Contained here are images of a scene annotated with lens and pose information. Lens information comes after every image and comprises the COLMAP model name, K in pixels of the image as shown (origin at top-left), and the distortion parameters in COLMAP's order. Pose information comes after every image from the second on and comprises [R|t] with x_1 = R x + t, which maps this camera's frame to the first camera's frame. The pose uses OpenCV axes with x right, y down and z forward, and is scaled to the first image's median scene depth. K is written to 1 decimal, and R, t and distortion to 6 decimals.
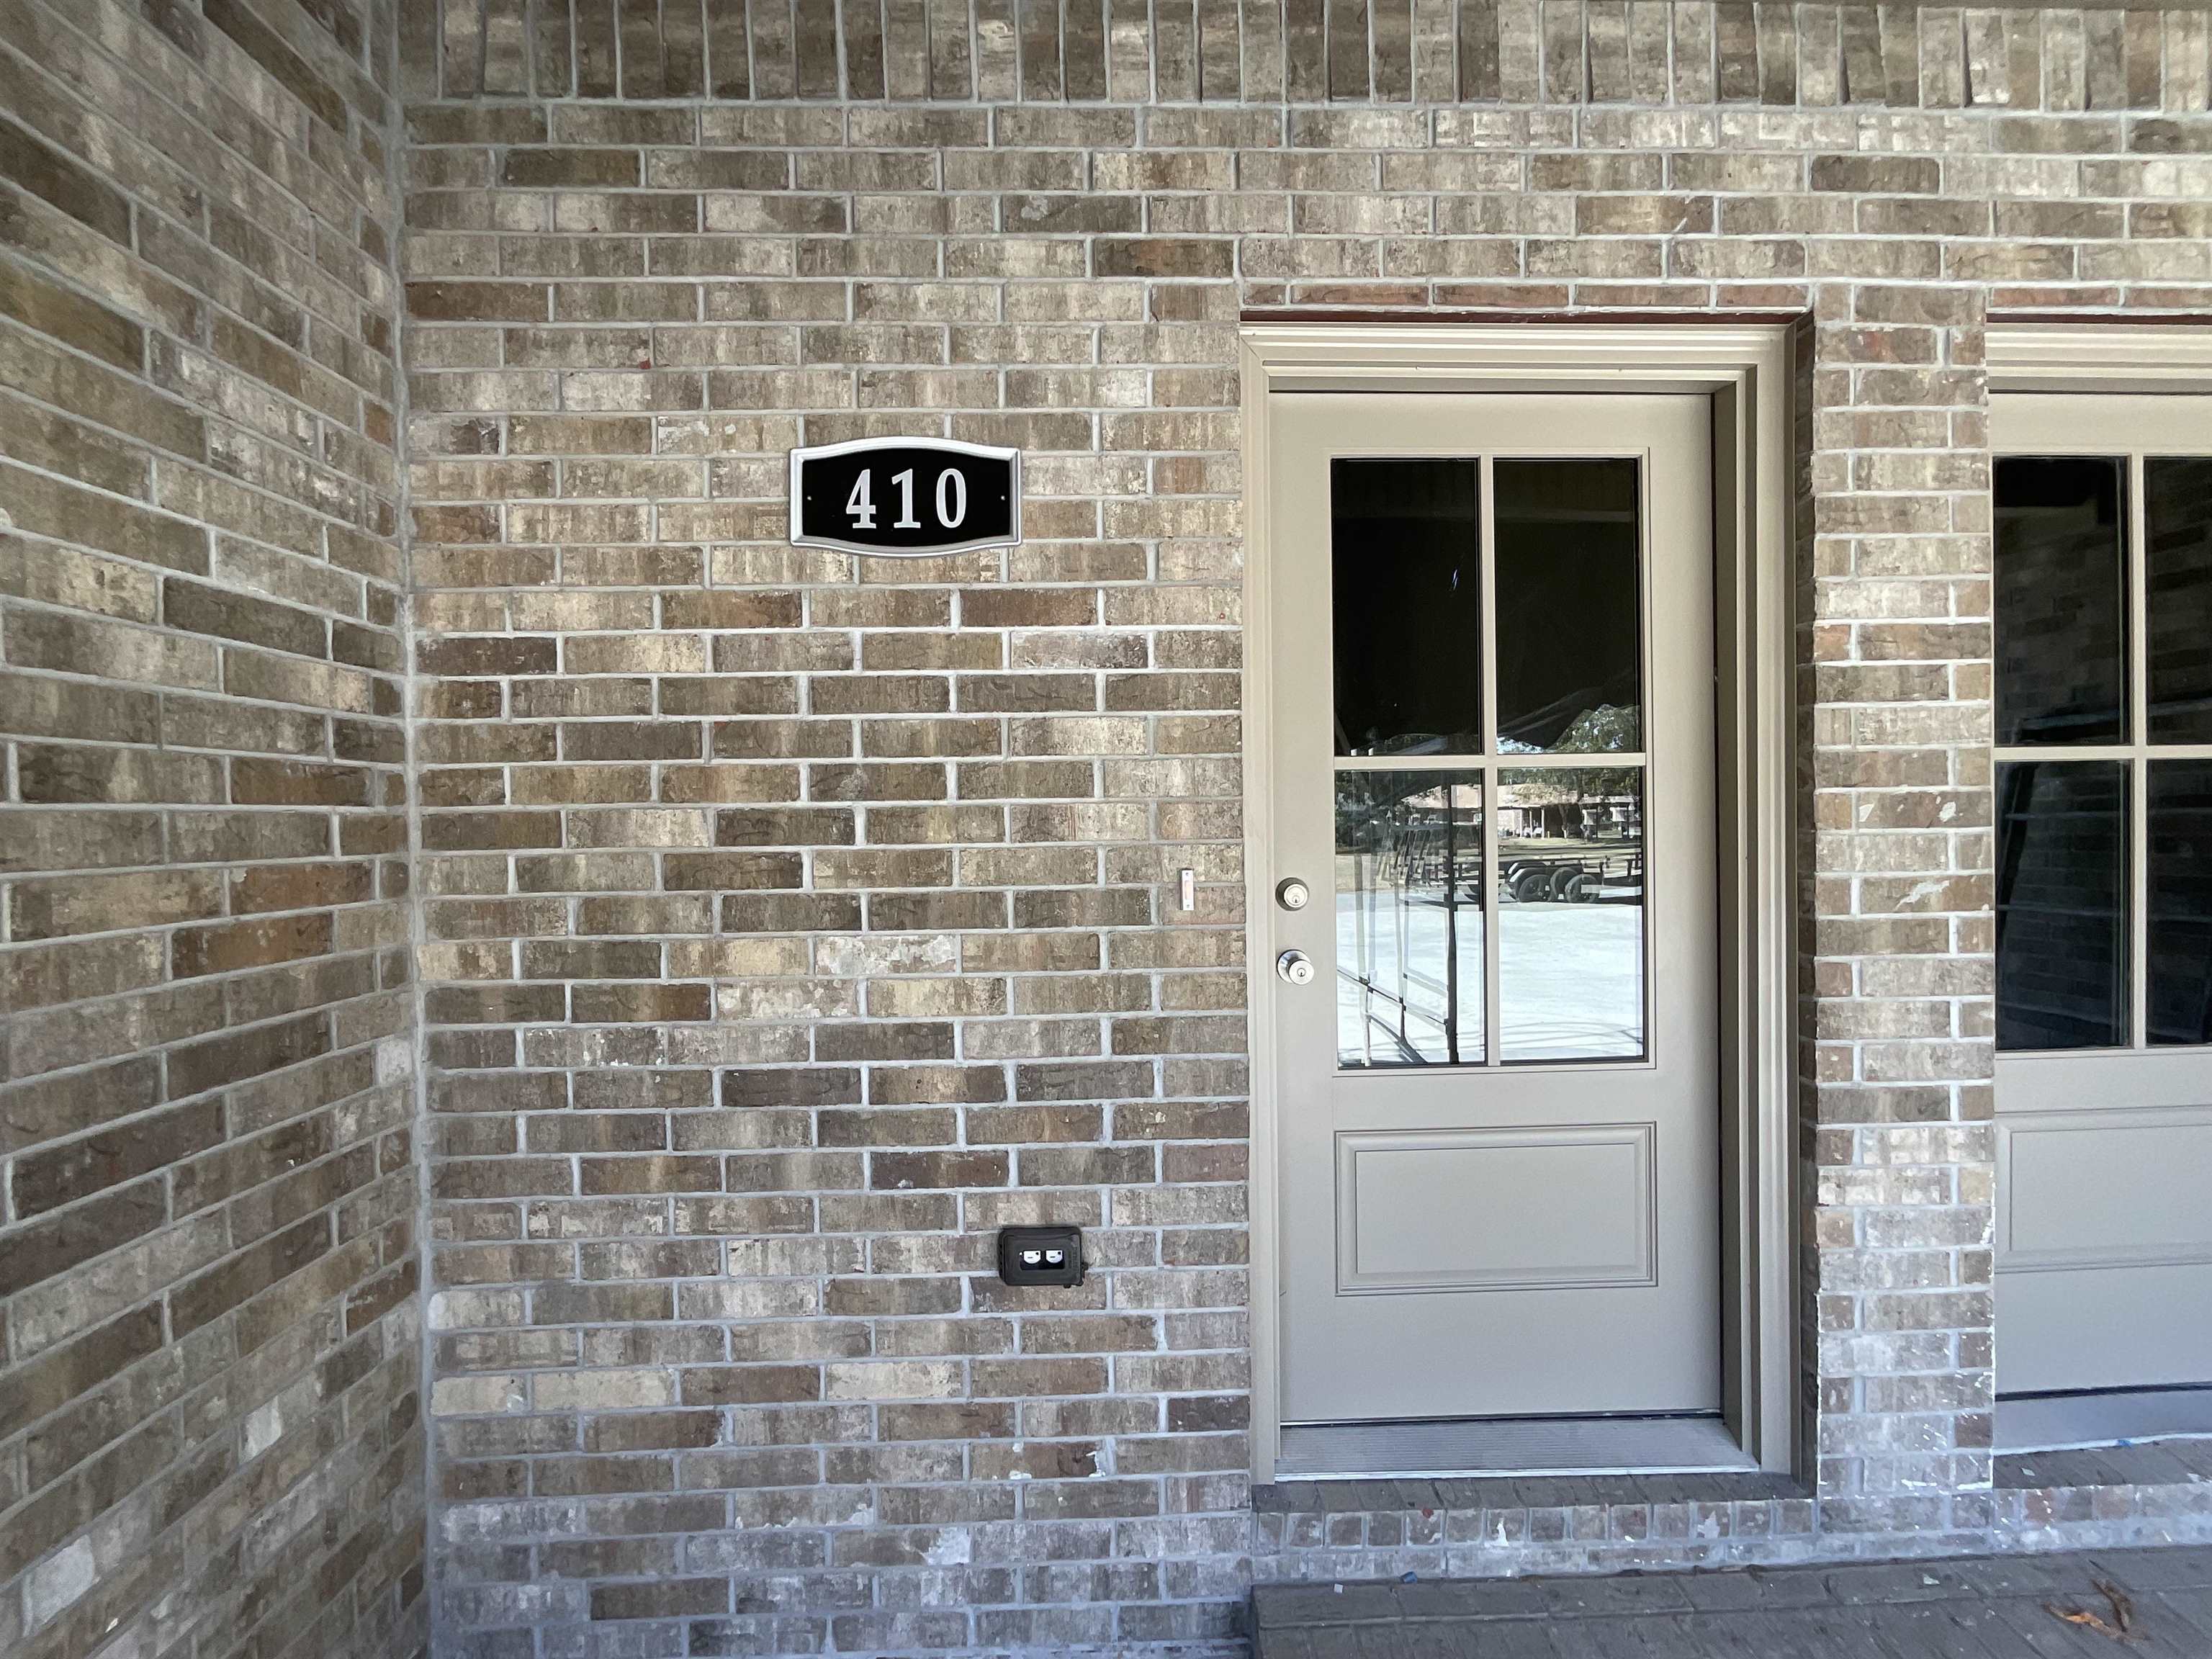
lens RADIAL K [[977.5, 0, 1108.5], [0, 977.5, 830.4], [0, 0, 1]] dist [-0.000851, -0.001902]
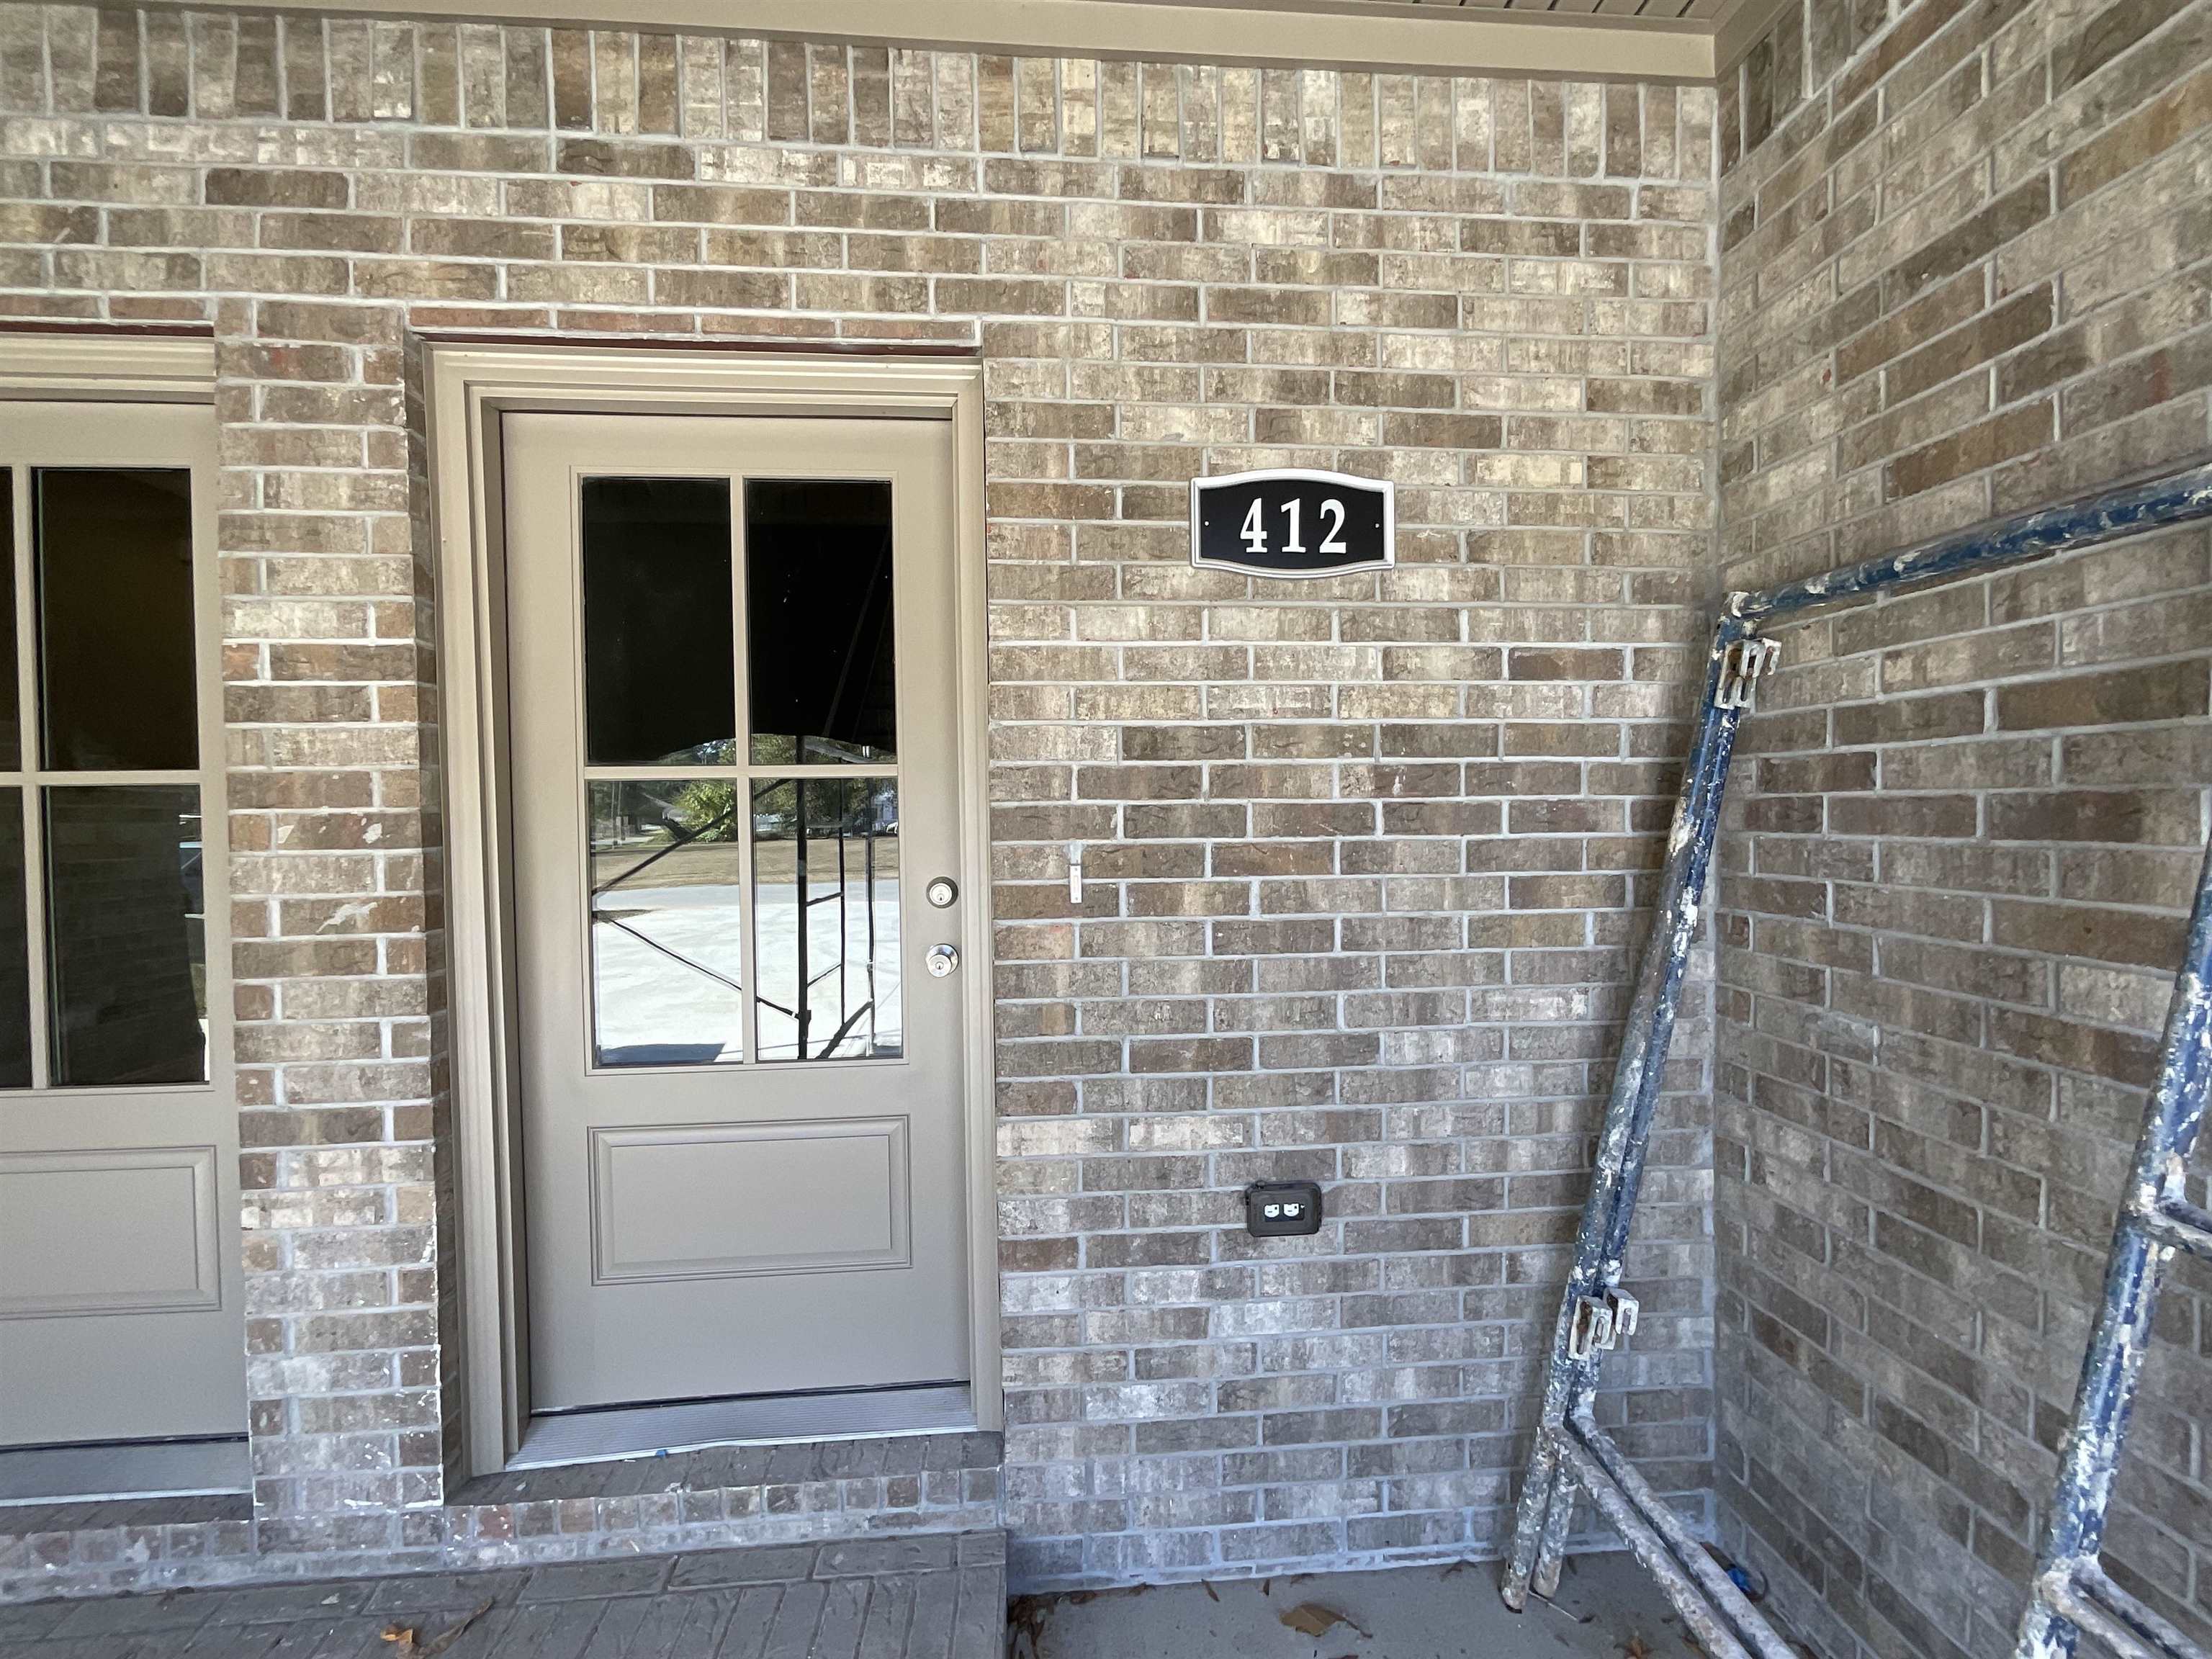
lens RADIAL K [[897.9, 0, 1110.3], [0, 897.9, 834.4], [0, 0, 1]] dist [0.000918, -0.001839]
pose [[0.998884, 0.000603, 0.047217, 1.573444], [-0.000954, 0.999972, 0.007425, -0.025444], [-0.047211, -0.007462, 0.998857, 0.047541]]
